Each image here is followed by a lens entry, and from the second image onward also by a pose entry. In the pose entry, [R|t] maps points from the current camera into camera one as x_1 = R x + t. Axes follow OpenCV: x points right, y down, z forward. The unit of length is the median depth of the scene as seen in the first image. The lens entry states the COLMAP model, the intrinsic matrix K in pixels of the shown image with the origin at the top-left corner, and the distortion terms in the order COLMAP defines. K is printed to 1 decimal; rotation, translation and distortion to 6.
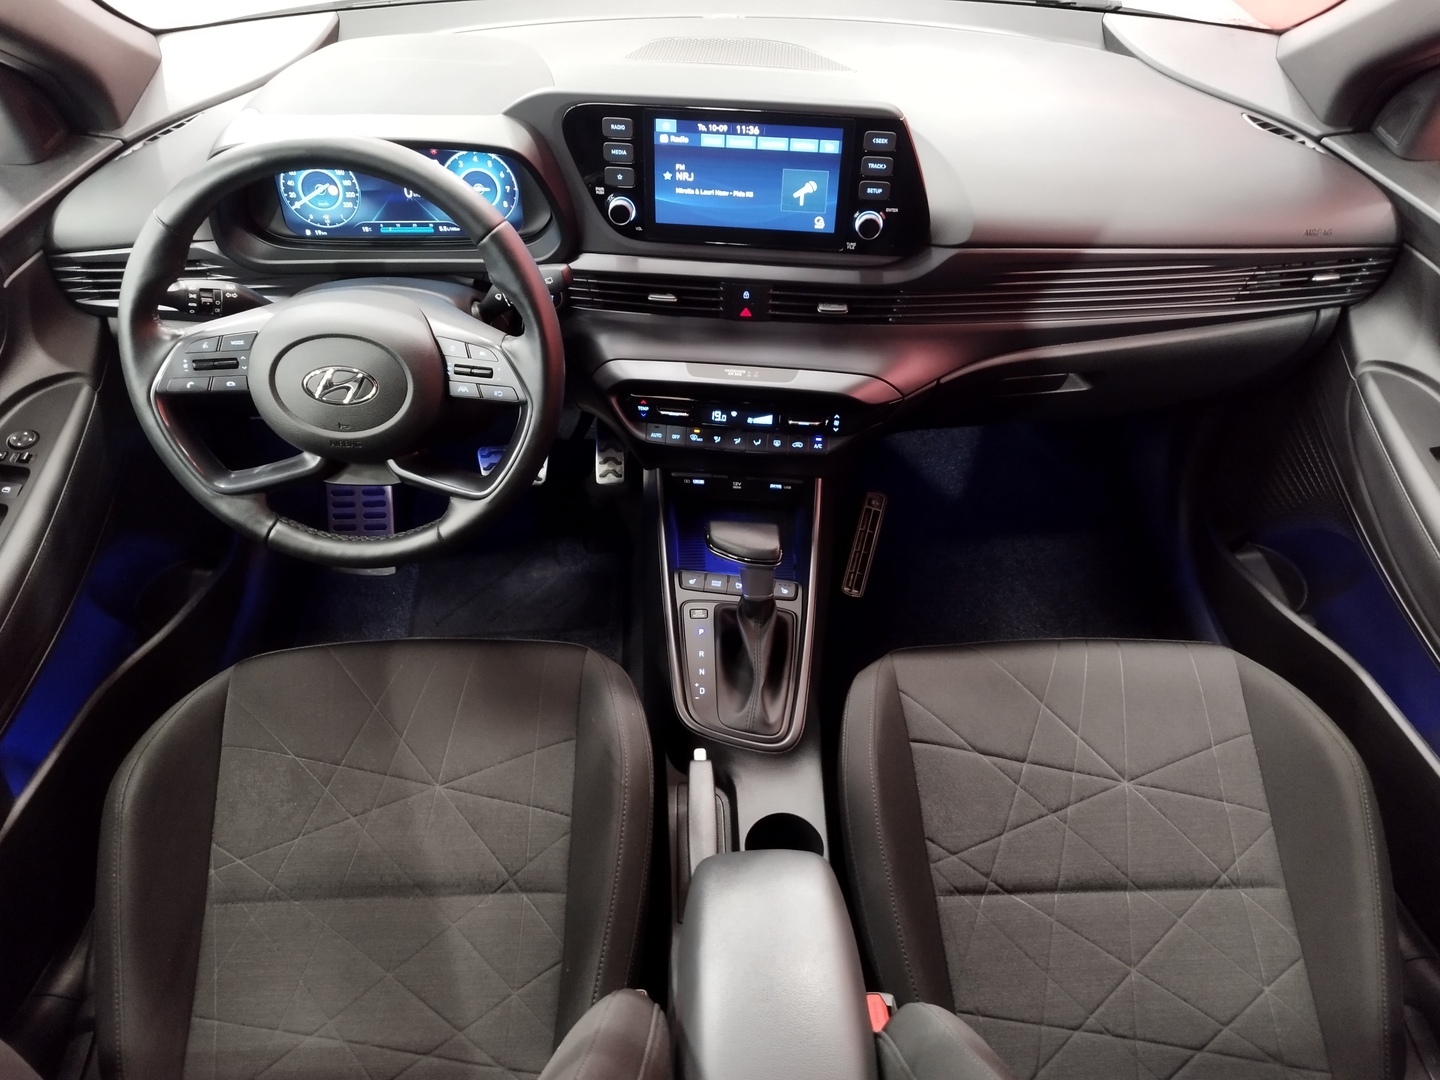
lens RADIAL K [[1051.8, 0, 760.4], [0, 1051.8, 531.4], [0, 0, 1]] dist [0.001825, 0.010843]
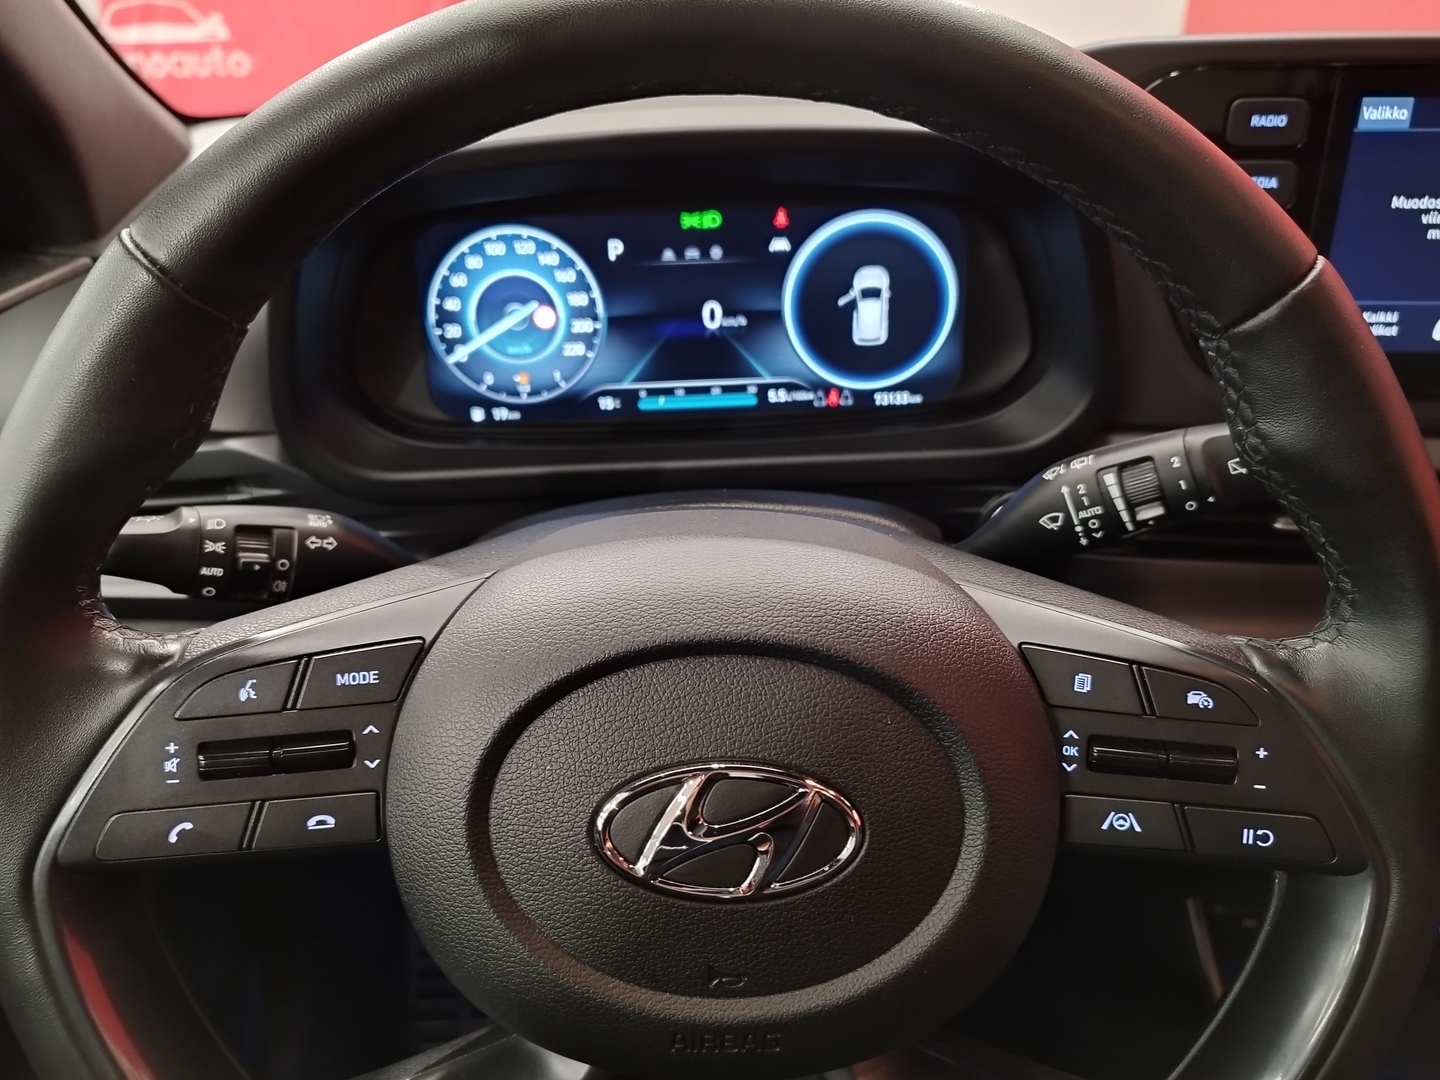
lens RADIAL K [[1051.8, 0, 721.0], [0, 1051.8, 542.0], [0, 0, 1]] dist [0.001825, 0.010843]
pose [[0.999187, -0.036712, -0.016667, -0.339498], [0.031083, 0.964698, -0.261517, -0.118848], [0.025679, 0.260787, 0.965055, 0.620439]]
